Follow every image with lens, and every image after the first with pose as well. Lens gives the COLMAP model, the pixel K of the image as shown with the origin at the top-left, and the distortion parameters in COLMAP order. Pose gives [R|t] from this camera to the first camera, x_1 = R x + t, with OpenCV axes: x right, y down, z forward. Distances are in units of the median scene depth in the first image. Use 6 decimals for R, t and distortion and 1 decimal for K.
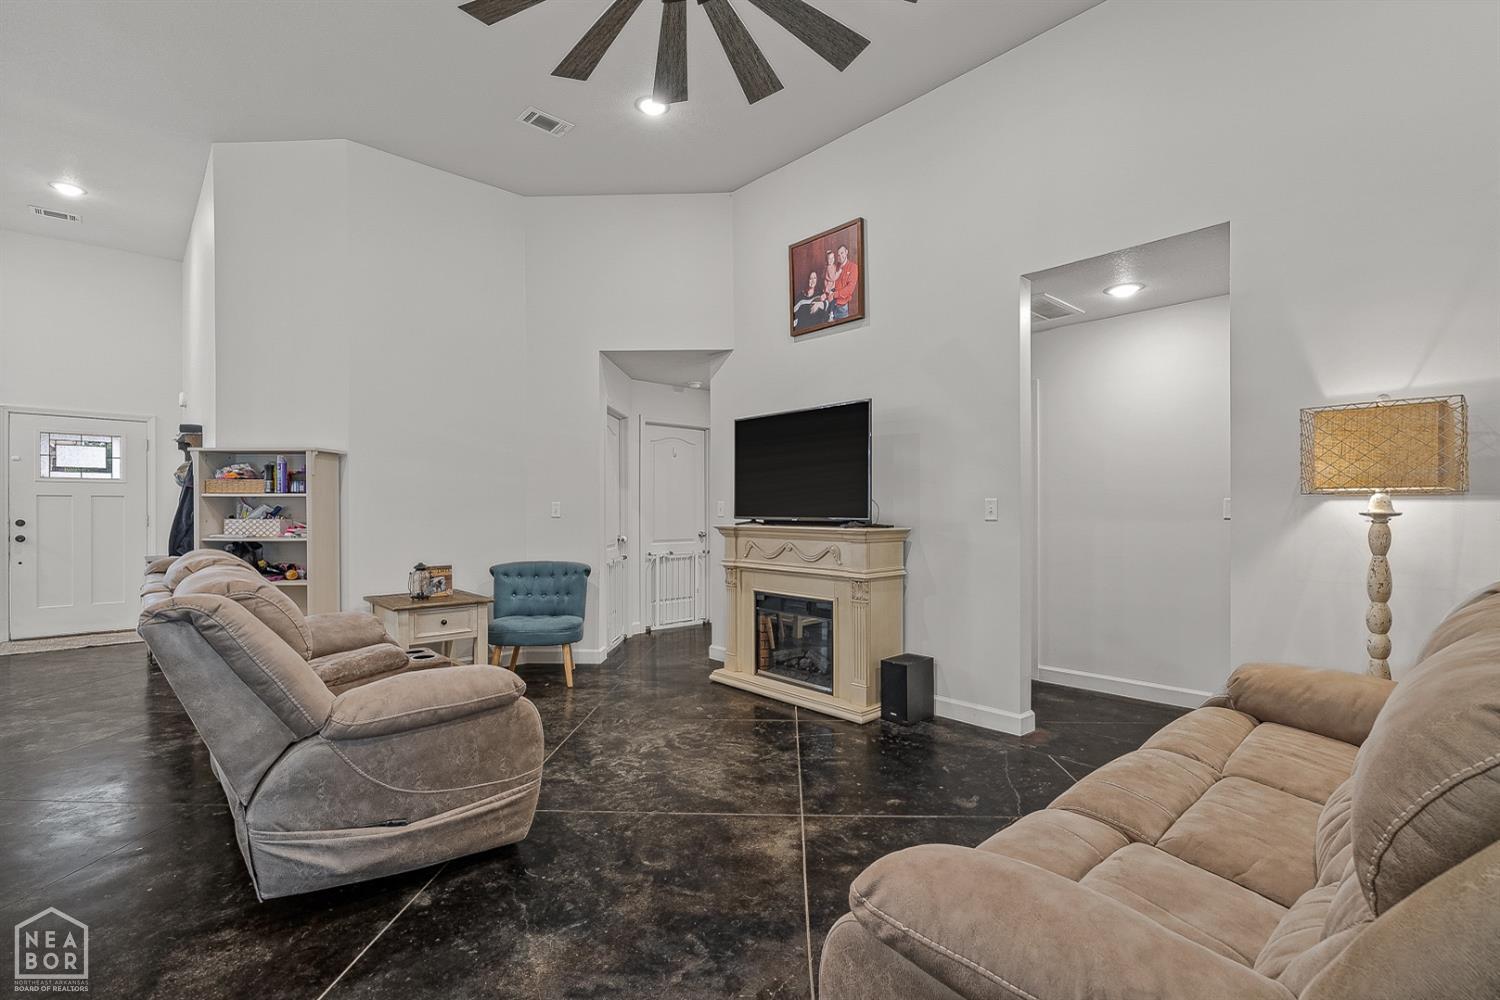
lens RADIAL K [[671.5, 0, 754.6], [0, 671.5, 504.0], [0, 0, 1]] dist [-0.009638, 0.002830]
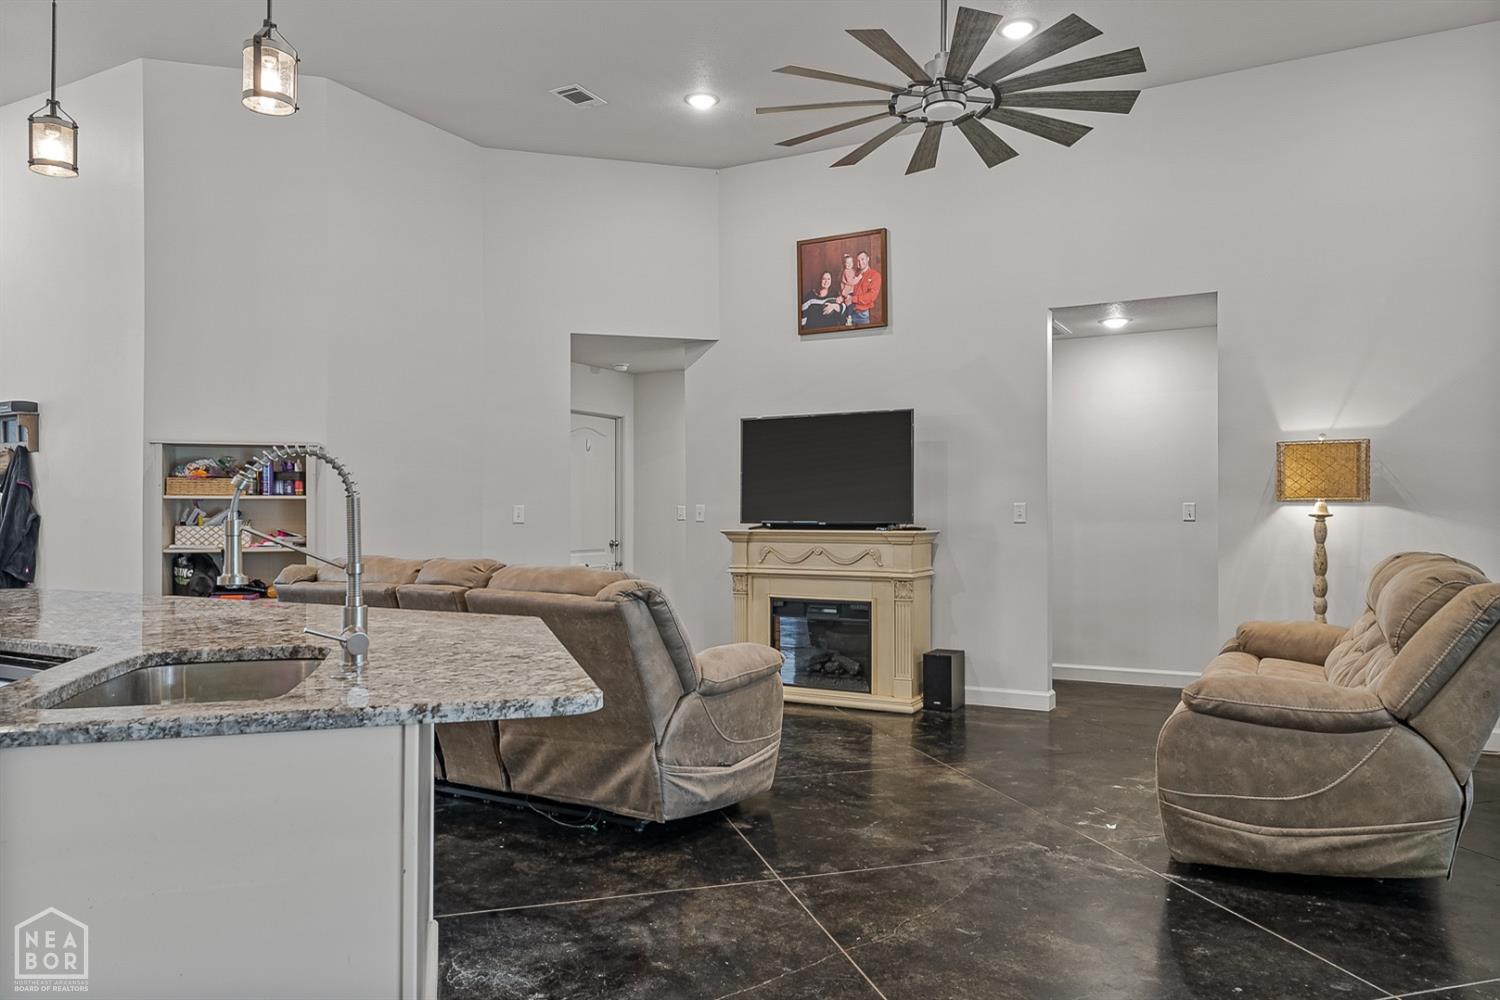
lens RADIAL K [[973.5, 0, 746.1], [0, 973.5, 500.4], [0, 0, 1]] dist [-0.006548, -0.006988]
pose [[0.952159, 0.002334, 0.305593, -0.550704], [-0.000552, 0.999982, -0.005919, -0.002573], [-0.305602, 0.005467, 0.952144, -0.386846]]
